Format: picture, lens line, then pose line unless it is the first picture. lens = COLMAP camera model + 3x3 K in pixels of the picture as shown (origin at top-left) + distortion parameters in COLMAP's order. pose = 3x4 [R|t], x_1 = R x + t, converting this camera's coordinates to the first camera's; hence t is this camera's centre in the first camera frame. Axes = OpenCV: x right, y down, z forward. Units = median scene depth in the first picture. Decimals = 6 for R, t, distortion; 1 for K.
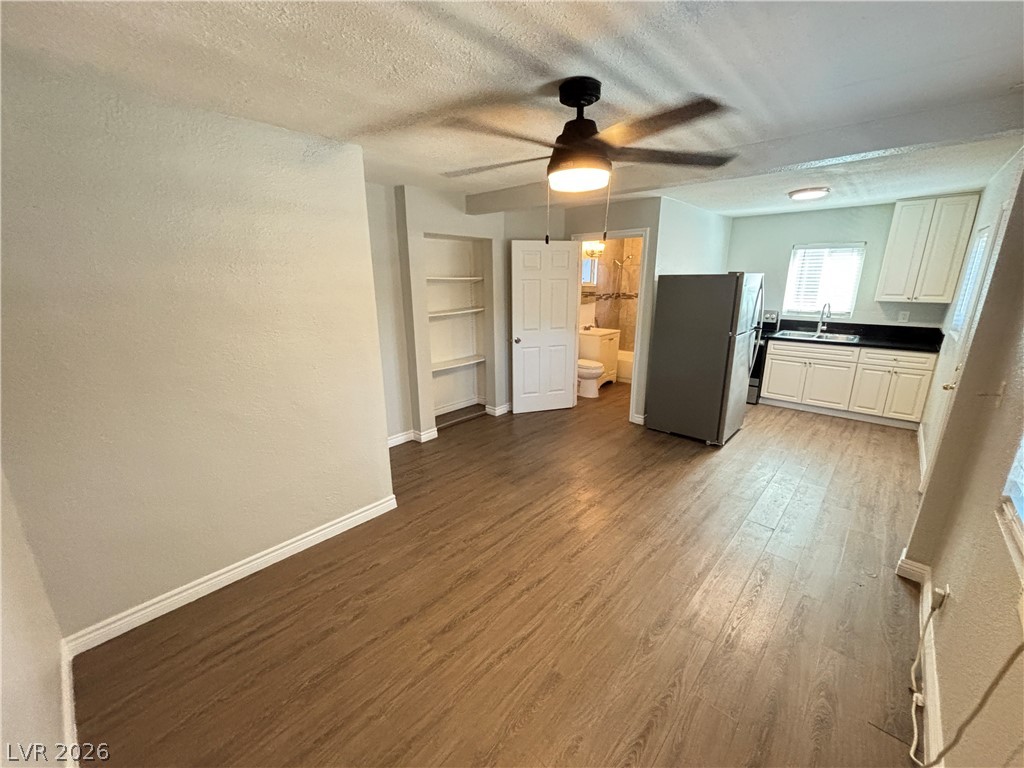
lens RADIAL K [[414.0, 0, 511.1], [0, 414.0, 385.3], [0, 0, 1]] dist [0.000096, 0.000578]
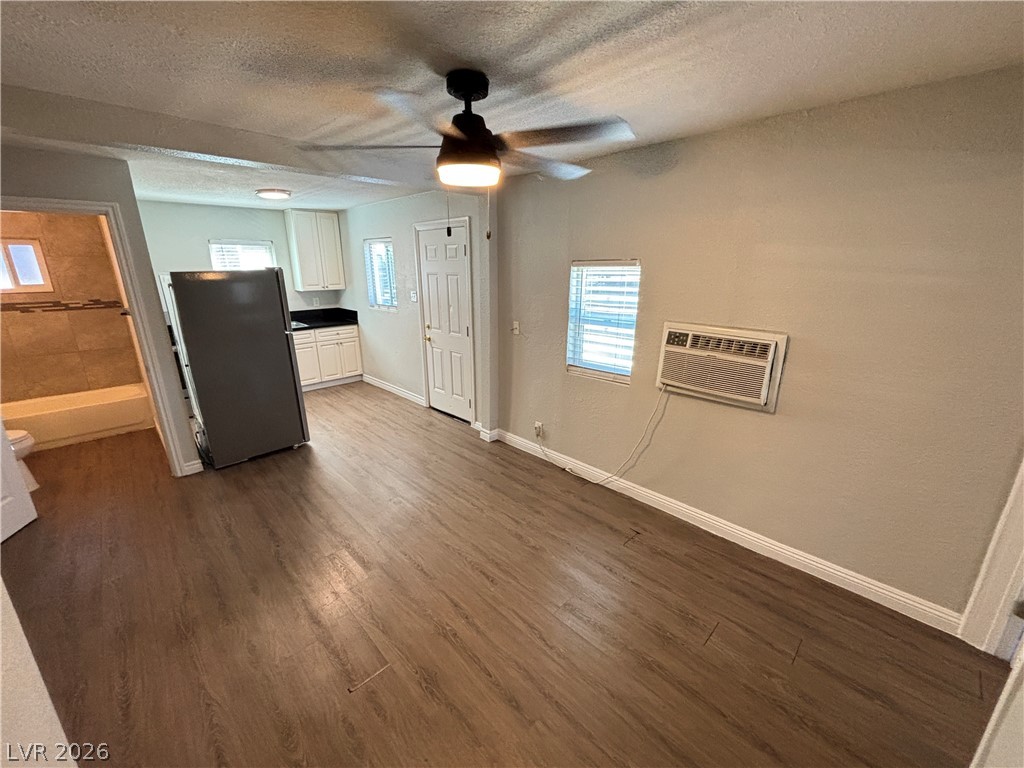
lens RADIAL K [[414.0, 0, 511.1], [0, 414.0, 385.3], [0, 0, 1]] dist [0.000096, 0.000578]
pose [[0.058867, -0.277459, 0.958932, -0.353693], [0.269558, 0.929333, 0.252347, -0.094906], [-0.961183, 0.243633, 0.129498, 0.344205]]
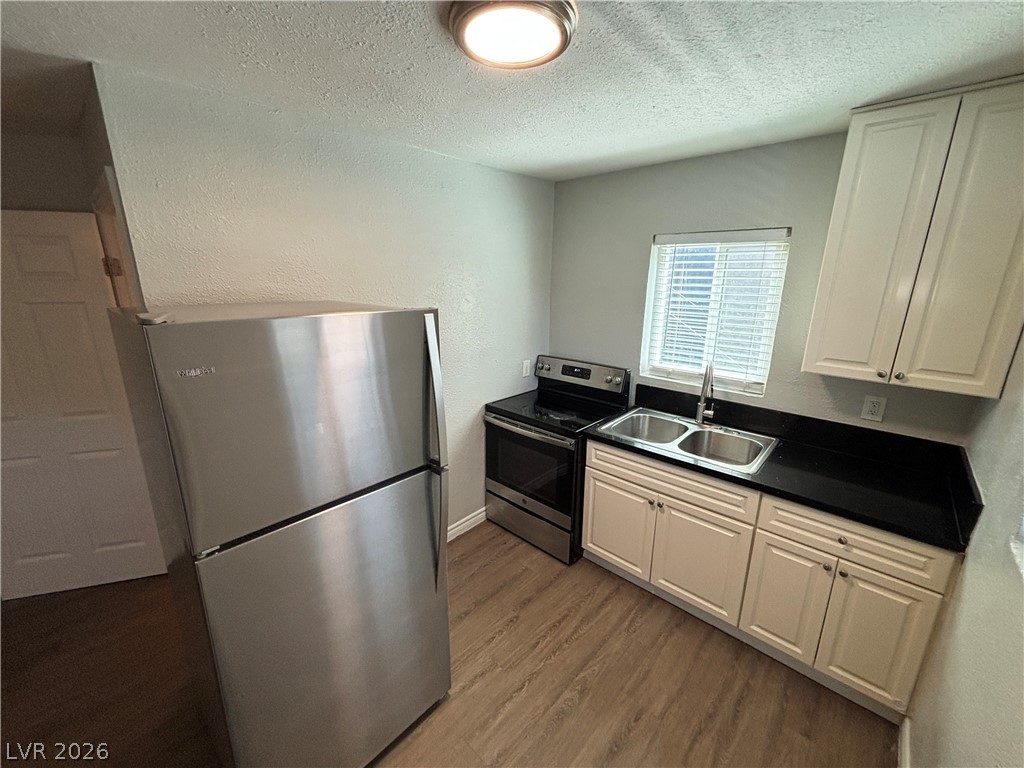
lens RADIAL K [[414.0, 0, 511.1], [0, 414.0, 385.3], [0, 0, 1]] dist [0.000096, 0.000578]
pose [[0.999901, 0.013490, -0.004063, 0.644090], [-0.013495, 0.999908, -0.001058, -0.200392], [0.004048, 0.001113, 0.999991, 0.641500]]
